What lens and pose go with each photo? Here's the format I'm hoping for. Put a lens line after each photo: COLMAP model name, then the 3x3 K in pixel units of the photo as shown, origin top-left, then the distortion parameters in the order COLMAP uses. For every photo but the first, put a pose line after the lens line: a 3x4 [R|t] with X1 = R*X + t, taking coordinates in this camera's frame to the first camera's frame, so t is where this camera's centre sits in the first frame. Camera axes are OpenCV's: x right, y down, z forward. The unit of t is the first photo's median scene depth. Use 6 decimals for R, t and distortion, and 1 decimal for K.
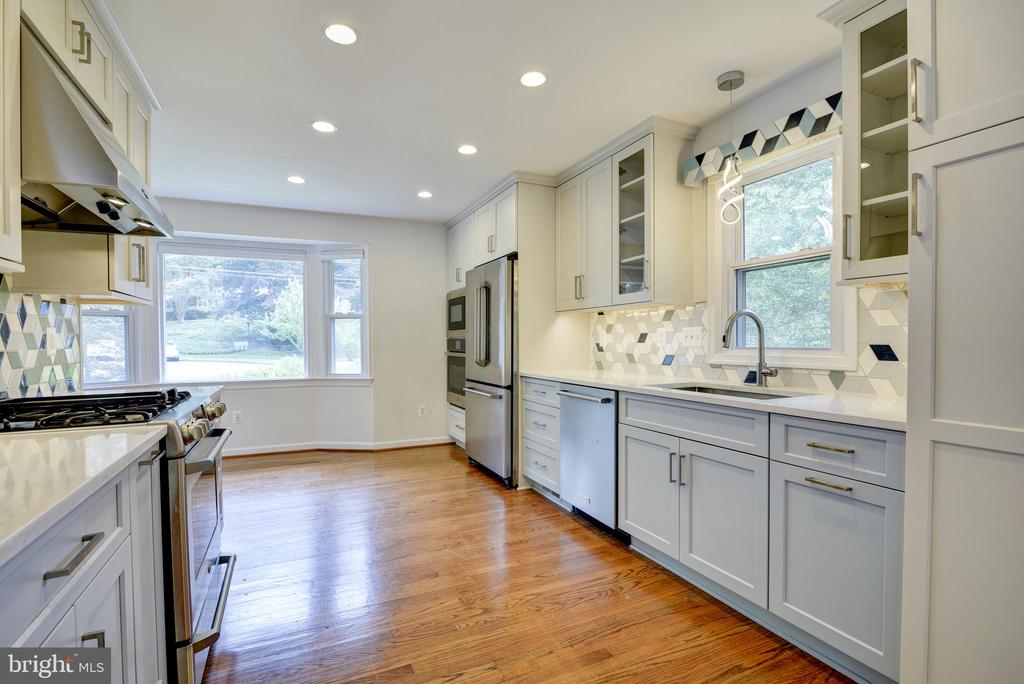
lens RADIAL K [[482.3, 0, 510.7], [0, 482.3, 346.5], [0, 0, 1]] dist [-0.020121, 0.001979]
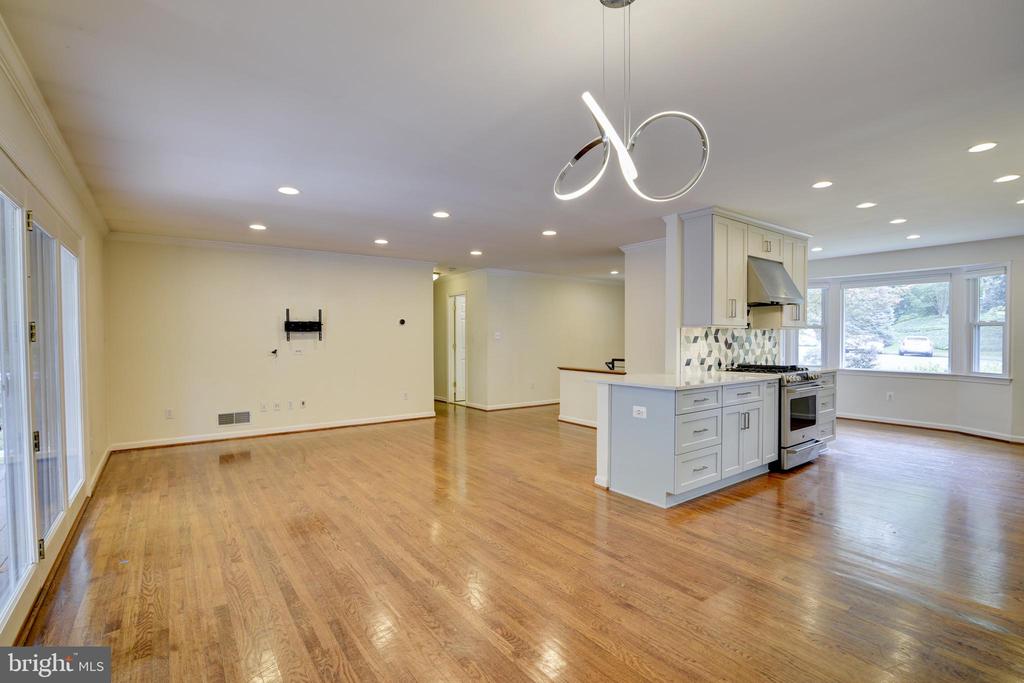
lens RADIAL K [[475.5, 0, 512.6], [0, 475.5, 346.3], [0, 0, 1]] dist [-0.020295, 0.002128]
pose [[0.203894, 0.026255, -0.978641, 0.862111], [-0.012910, 0.999626, 0.024128, -0.033834], [0.978908, 0.007715, 0.204156, -0.599065]]
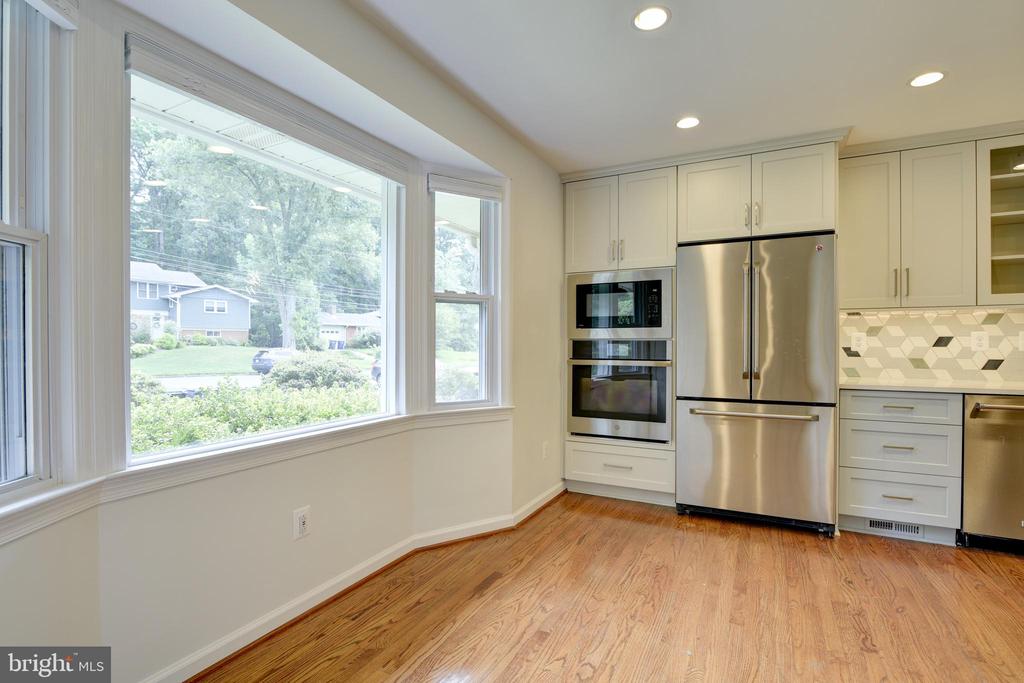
lens RADIAL K [[482.3, 0, 514.2], [0, 482.3, 350.2], [0, 0, 1]] dist [-0.020121, 0.001979]
pose [[0.788246, -0.000066, 0.615361, -1.022577], [0.002699, 0.999991, -0.003351, -0.000367], [-0.615355, 0.004303, 0.788239, 0.835278]]
